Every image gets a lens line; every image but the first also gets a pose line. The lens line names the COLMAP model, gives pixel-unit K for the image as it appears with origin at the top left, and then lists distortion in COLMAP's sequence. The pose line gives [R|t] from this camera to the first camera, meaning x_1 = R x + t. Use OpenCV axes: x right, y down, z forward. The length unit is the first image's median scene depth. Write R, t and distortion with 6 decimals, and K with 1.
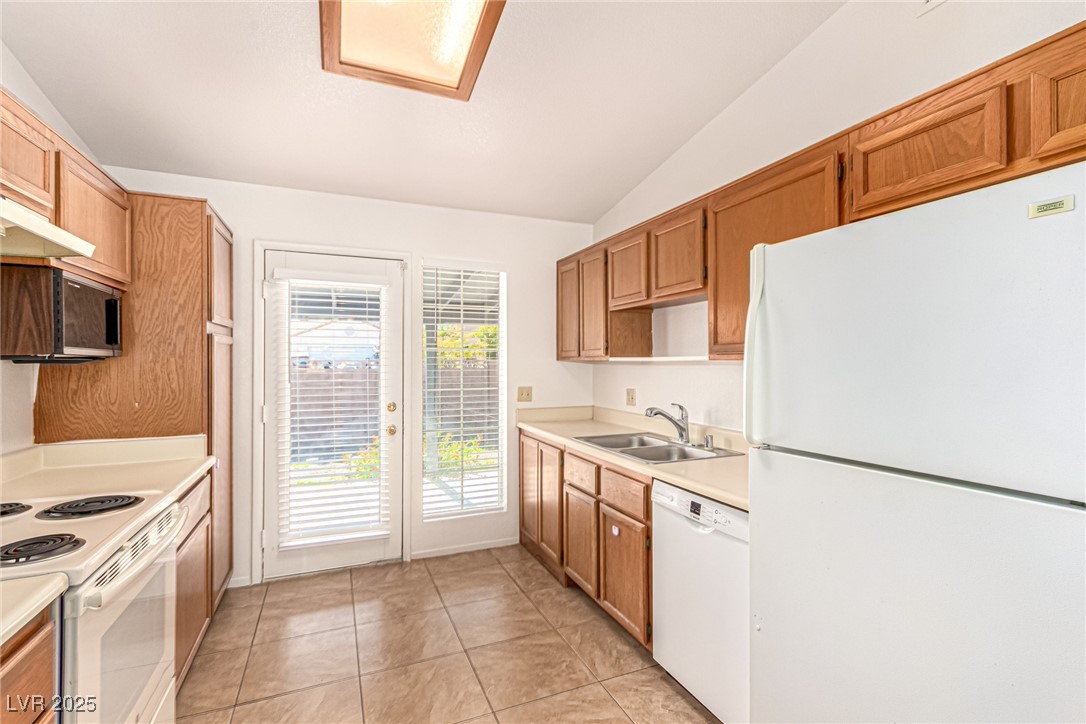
lens RADIAL K [[516.6, 0, 574.1], [0, 516.6, 359.0], [0, 0, 1]] dist [0.004668, 0.001735]
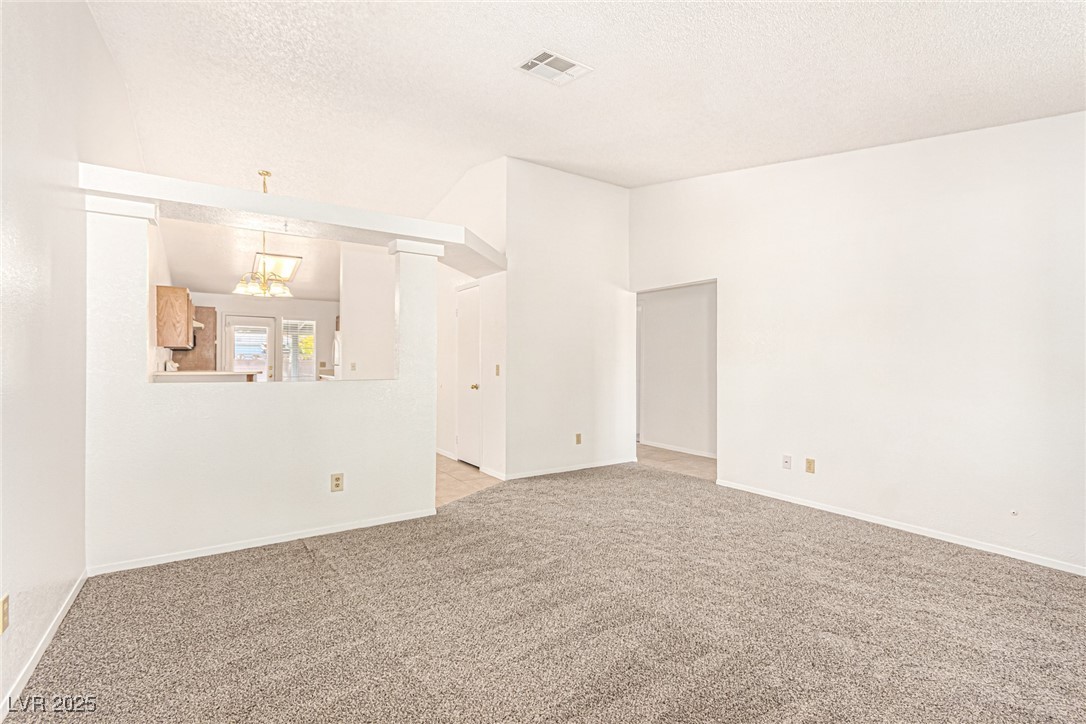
lens RADIAL K [[516.6, 0, 569.2], [0, 516.6, 359.8], [0, 0, 1]] dist [0.004668, 0.001735]
pose [[0.986589, 0.000548, 0.163221, 1.166455], [-0.000651, 1.000000, 0.000579, 0.062333], [-0.163220, -0.000678, 0.986589, -3.019313]]
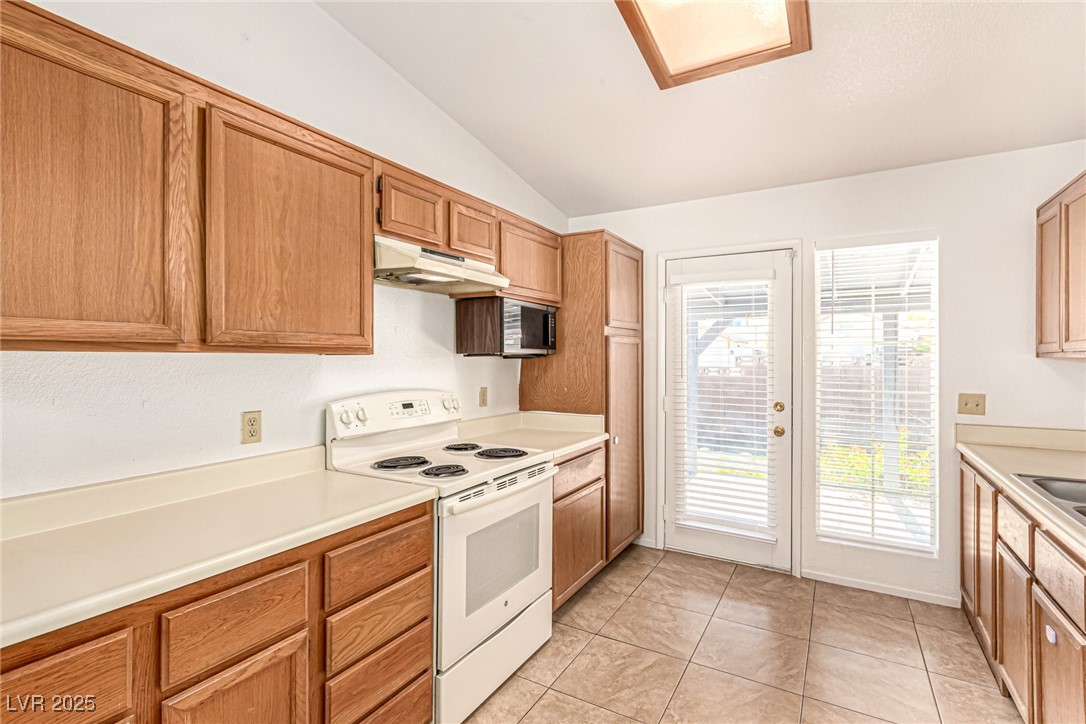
lens RADIAL K [[516.6, 0, 555.1], [0, 516.6, 357.7], [0, 0, 1]] dist [0.004668, 0.001735]
pose [[0.581209, 0.002042, -0.813752, 0.241060], [0.000326, 0.999996, 0.002742, 0.001137], [0.813754, -0.001859, 0.581206, 0.163889]]
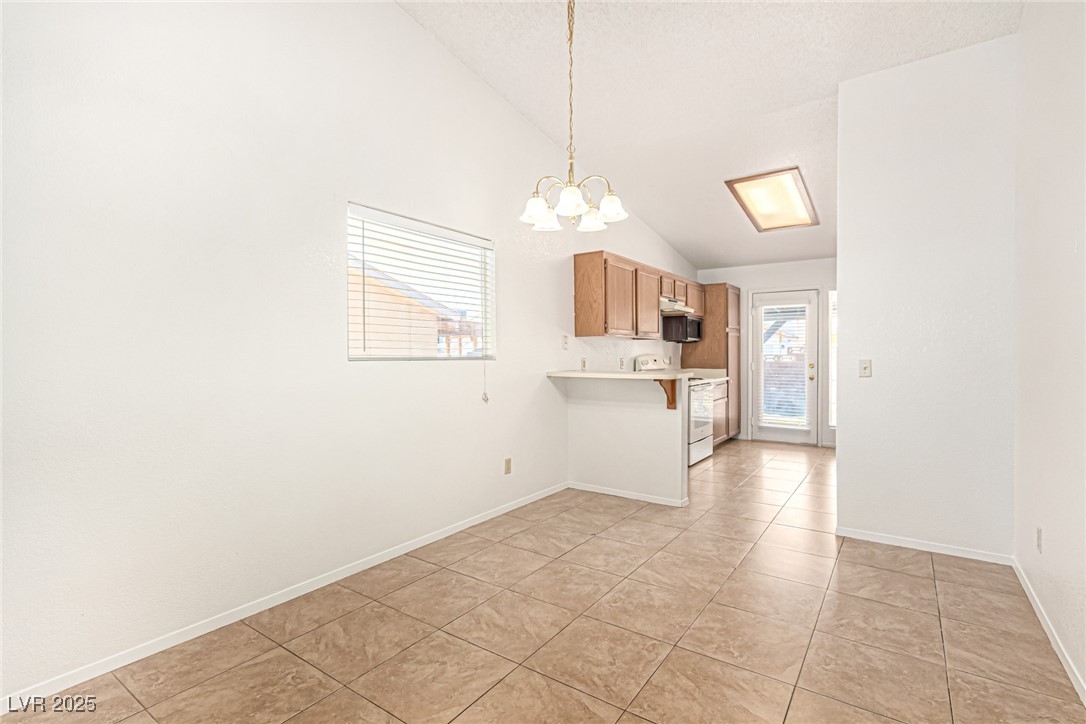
lens RADIAL K [[516.6, 0, 545.2], [0, 516.6, 350.2], [0, 0, 1]] dist [0.004668, 0.001735]
pose [[0.492622, -0.005902, -0.870223, 1.164231], [0.002600, 0.999983, -0.005310, 0.057177], [0.870240, 0.000353, 0.492629, -1.146637]]
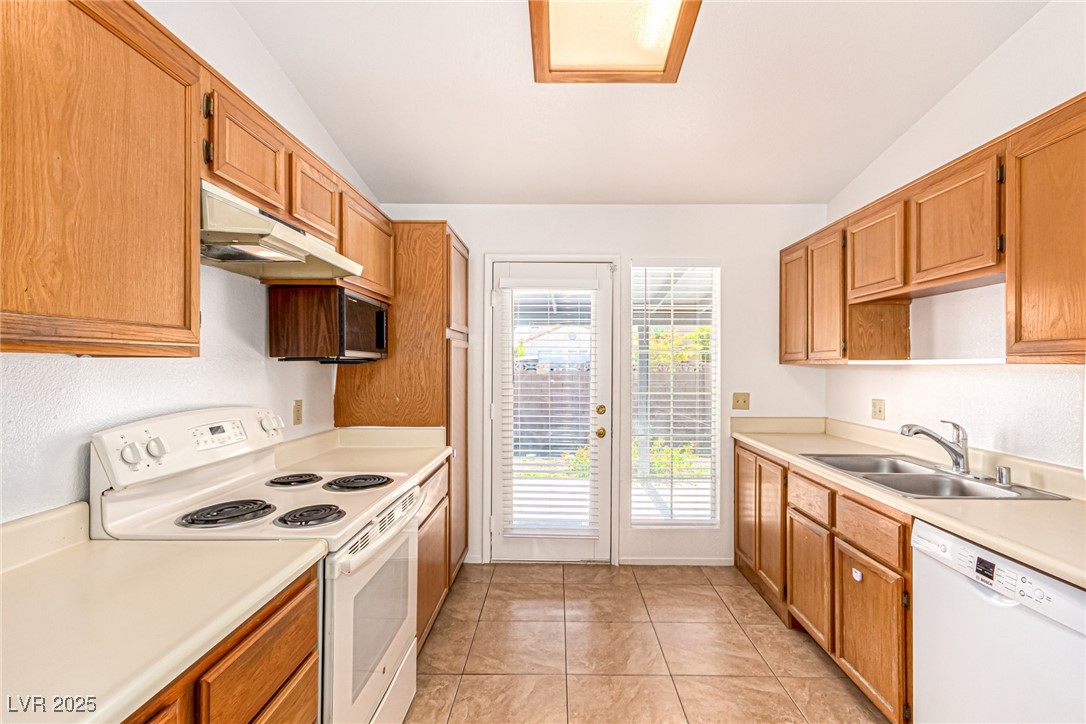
lens RADIAL K [[516.6, 0, 561.8], [0, 516.6, 362.2], [0, 0, 1]] dist [0.004668, 0.001735]
pose [[0.906926, 0.003438, -0.421275, 0.001820], [-0.004042, 0.999992, -0.000540, 0.002462], [0.421270, 0.002192, 0.906933, 0.072812]]
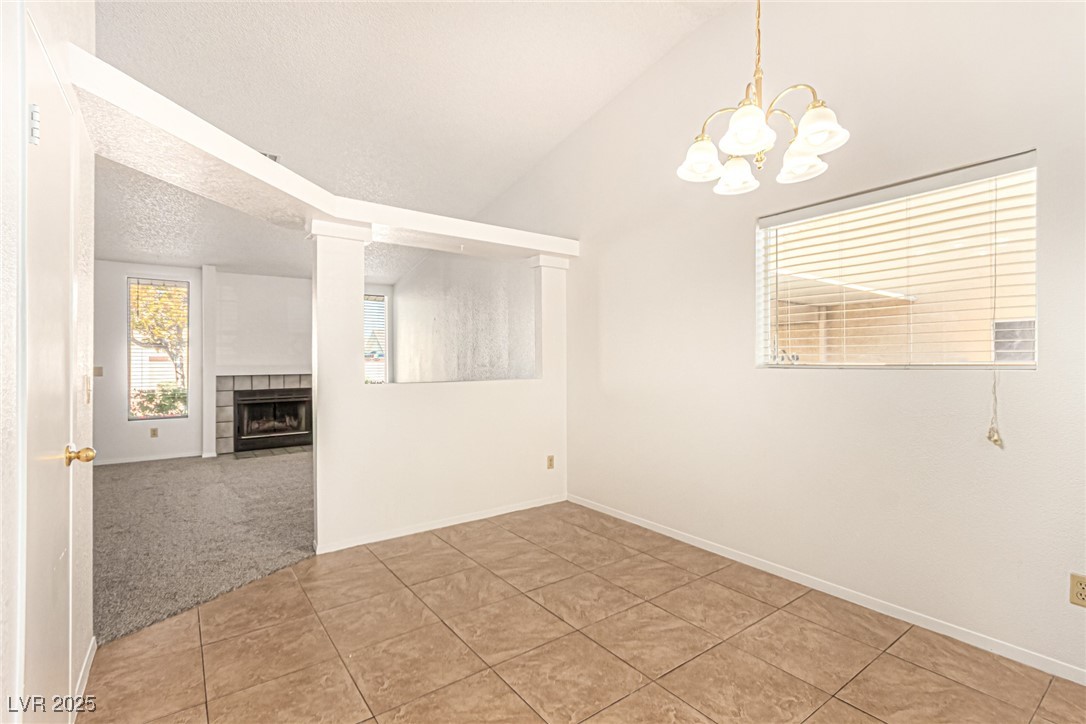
lens RADIAL K [[516.6, 0, 561.4], [0, 516.6, 357.7], [0, 0, 1]] dist [0.004668, 0.001735]
pose [[-0.982547, 0.004293, -0.185964, 0.630753], [0.005124, 0.999979, -0.003987, 0.054459], [0.185943, -0.004870, -0.982548, 0.152937]]
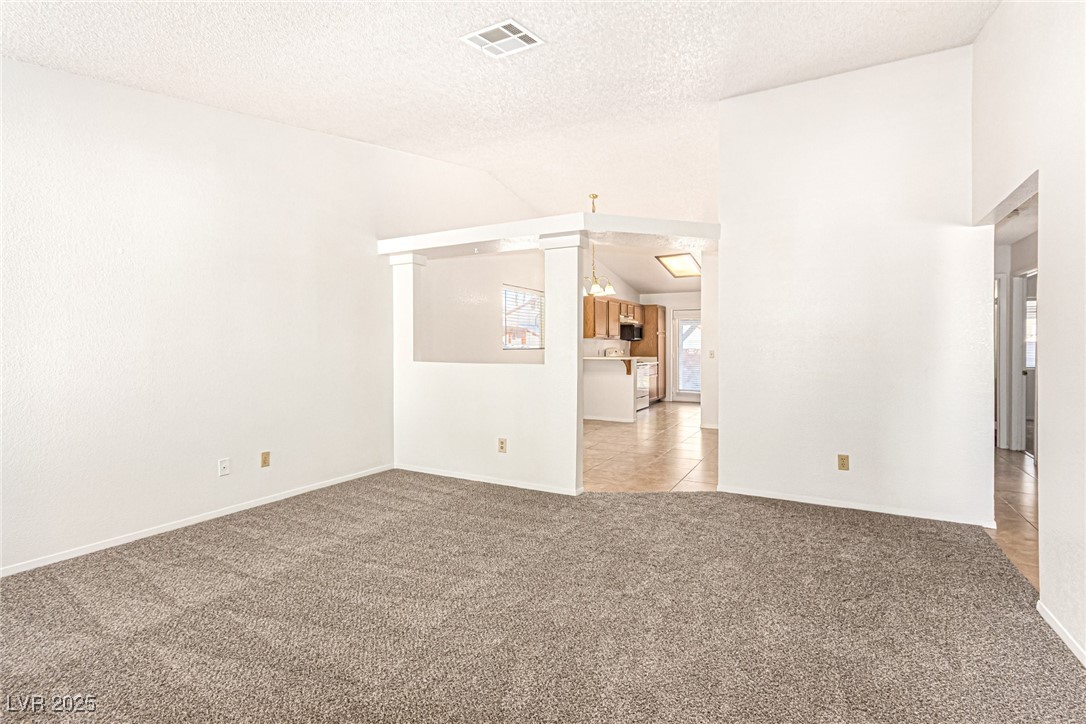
lens RADIAL K [[516.6, 0, 534.4], [0, 516.6, 349.8], [0, 0, 1]] dist [0.004668, 0.001735]
pose [[0.570983, 0.000035, -0.820962, 2.338207], [0.003346, 0.999992, 0.002370, 0.068724], [0.820955, -0.004100, 0.570978, -2.407795]]
